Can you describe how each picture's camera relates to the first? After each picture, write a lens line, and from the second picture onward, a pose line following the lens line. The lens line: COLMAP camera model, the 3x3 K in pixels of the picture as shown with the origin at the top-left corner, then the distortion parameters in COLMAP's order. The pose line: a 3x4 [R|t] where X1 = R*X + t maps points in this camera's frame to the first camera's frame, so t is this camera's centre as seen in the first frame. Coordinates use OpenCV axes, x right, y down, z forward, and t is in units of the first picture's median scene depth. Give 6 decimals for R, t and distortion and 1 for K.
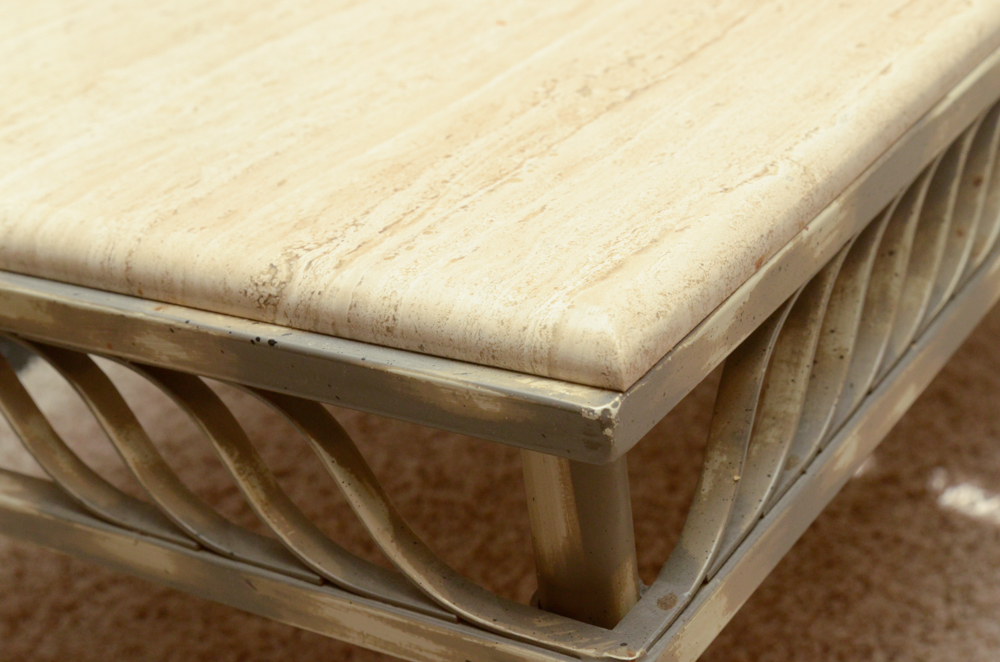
lens RADIAL K [[1867.8, 0, 500.0], [0, 1867.8, 331.0], [0, 0, 1]] dist [-0.044245, 0.037444]
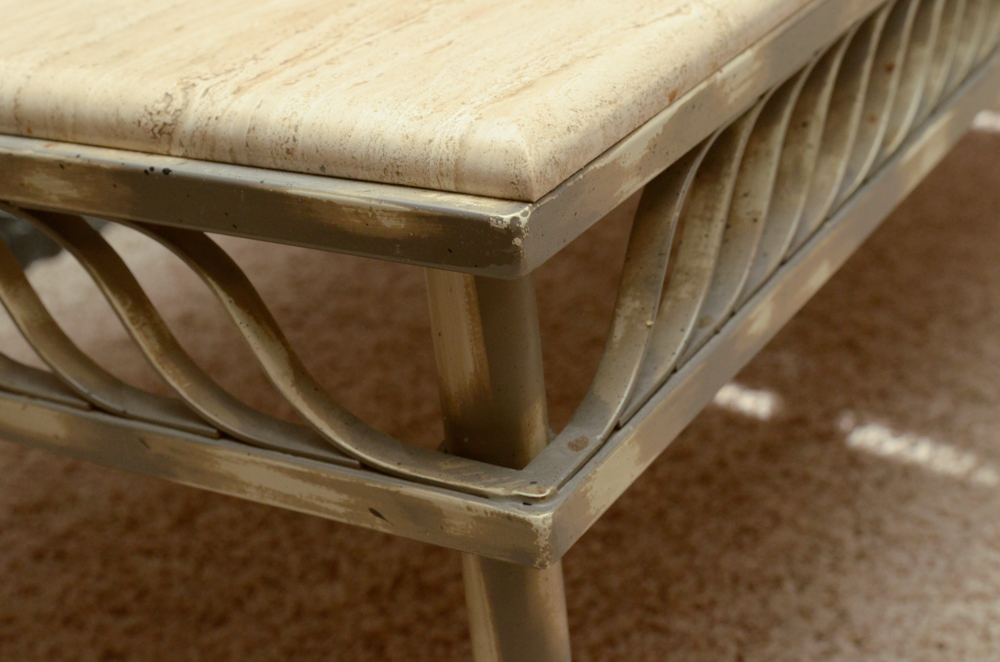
lens RADIAL K [[1846.3, 0, 500.0], [0, 1846.3, 331.0], [0, 0, 1]] dist [-0.050088, 0.029083]
pose [[0.998751, 0.001413, 0.049943, 0.001448], [-0.000534, 0.999845, -0.017616, 0.098366], [-0.049960, 0.017567, 0.998597, 0.046688]]
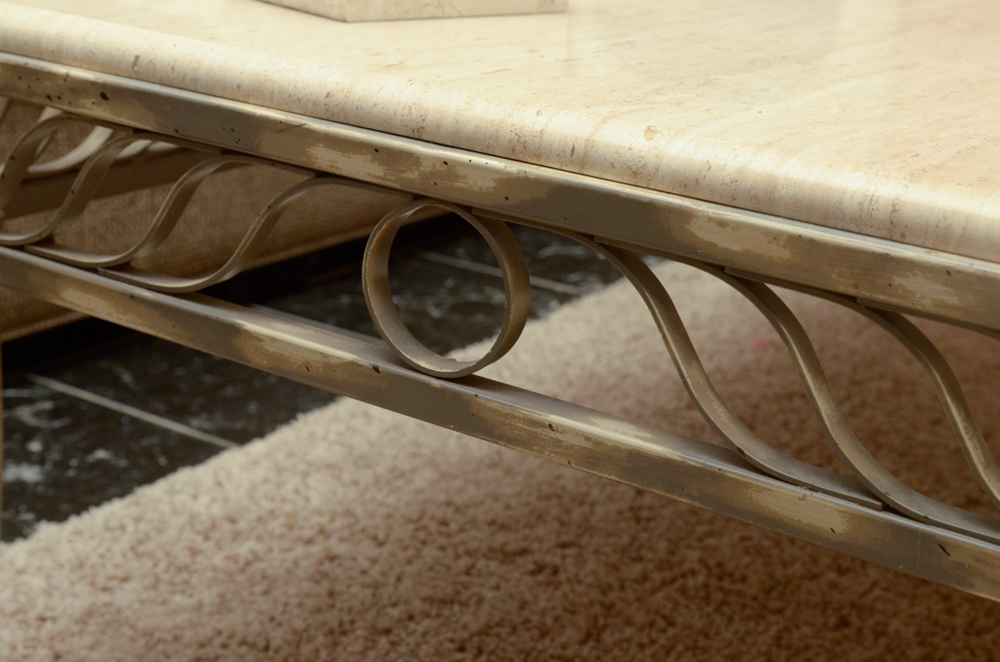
lens RADIAL K [[1663.5, 0, 500.0], [0, 1663.5, 331.0], [0, 0, 1]] dist [-0.022079, -0.039650]
pose [[0.986524, 0.161991, 0.022998, -0.419429], [-0.157923, 0.979501, -0.125055, 0.175700], [-0.042784, 0.119738, 0.991883, 0.127393]]
